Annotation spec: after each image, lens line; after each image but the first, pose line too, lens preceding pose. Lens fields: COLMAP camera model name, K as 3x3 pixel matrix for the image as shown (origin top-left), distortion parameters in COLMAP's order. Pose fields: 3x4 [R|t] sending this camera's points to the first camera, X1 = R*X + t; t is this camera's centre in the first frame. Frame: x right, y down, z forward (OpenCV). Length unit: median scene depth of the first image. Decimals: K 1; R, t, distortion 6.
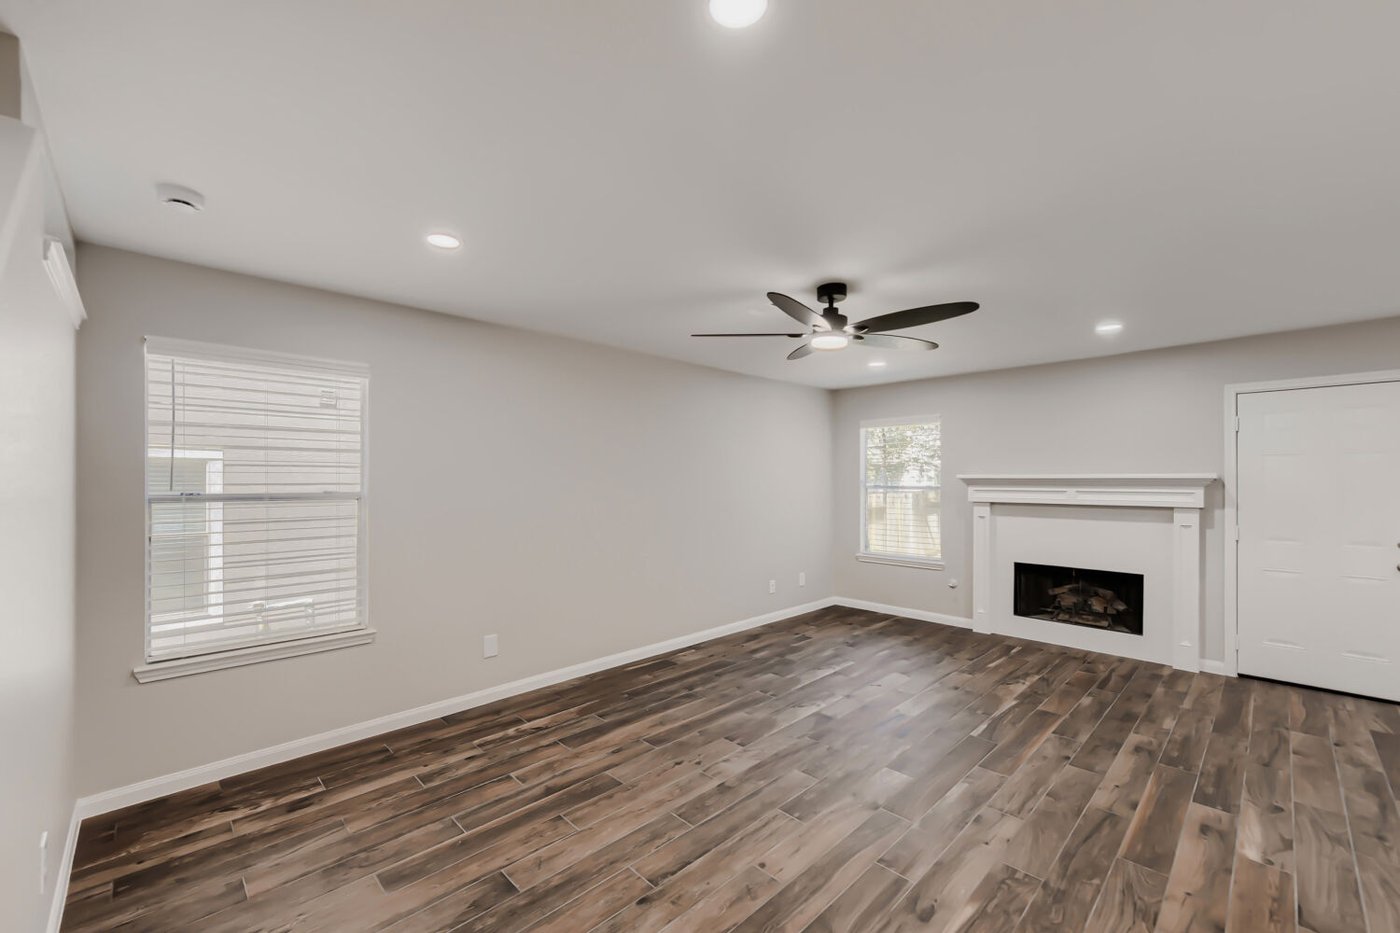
lens RADIAL K [[568.7, 0, 688.8], [0, 568.7, 478.9], [0, 0, 1]] dist [0.000574, 0.000283]
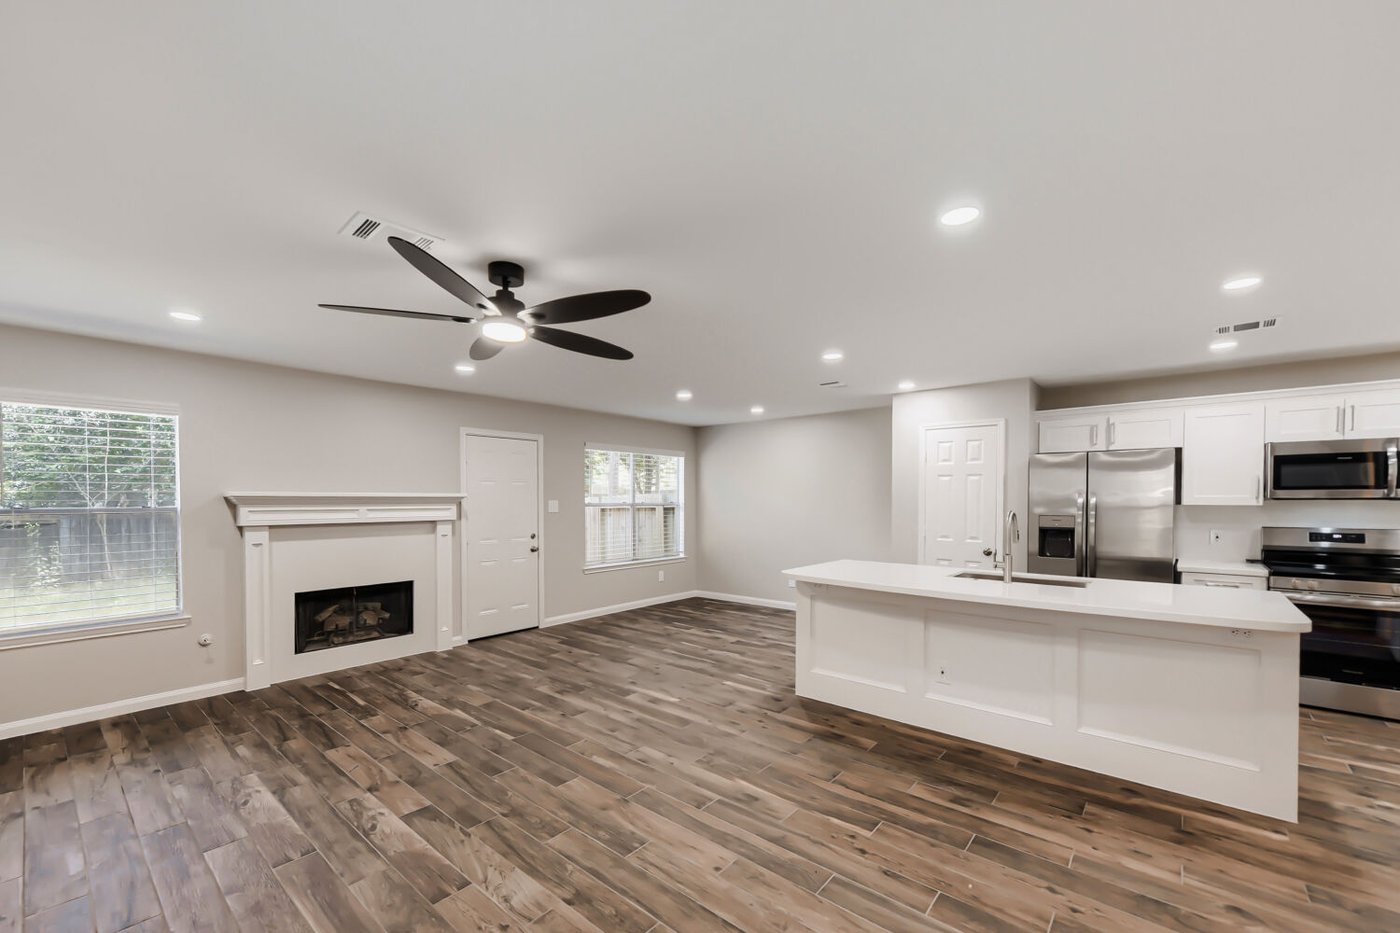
lens RADIAL K [[568.7, 0, 716.8], [0, 568.7, 496.3], [0, 0, 1]] dist [0.000574, 0.000283]
pose [[-0.126348, 0.004005, 0.991978, -0.470287], [0.001151, 0.999992, -0.003891, 0.002953], [-0.991985, 0.000650, -0.126352, 0.591701]]
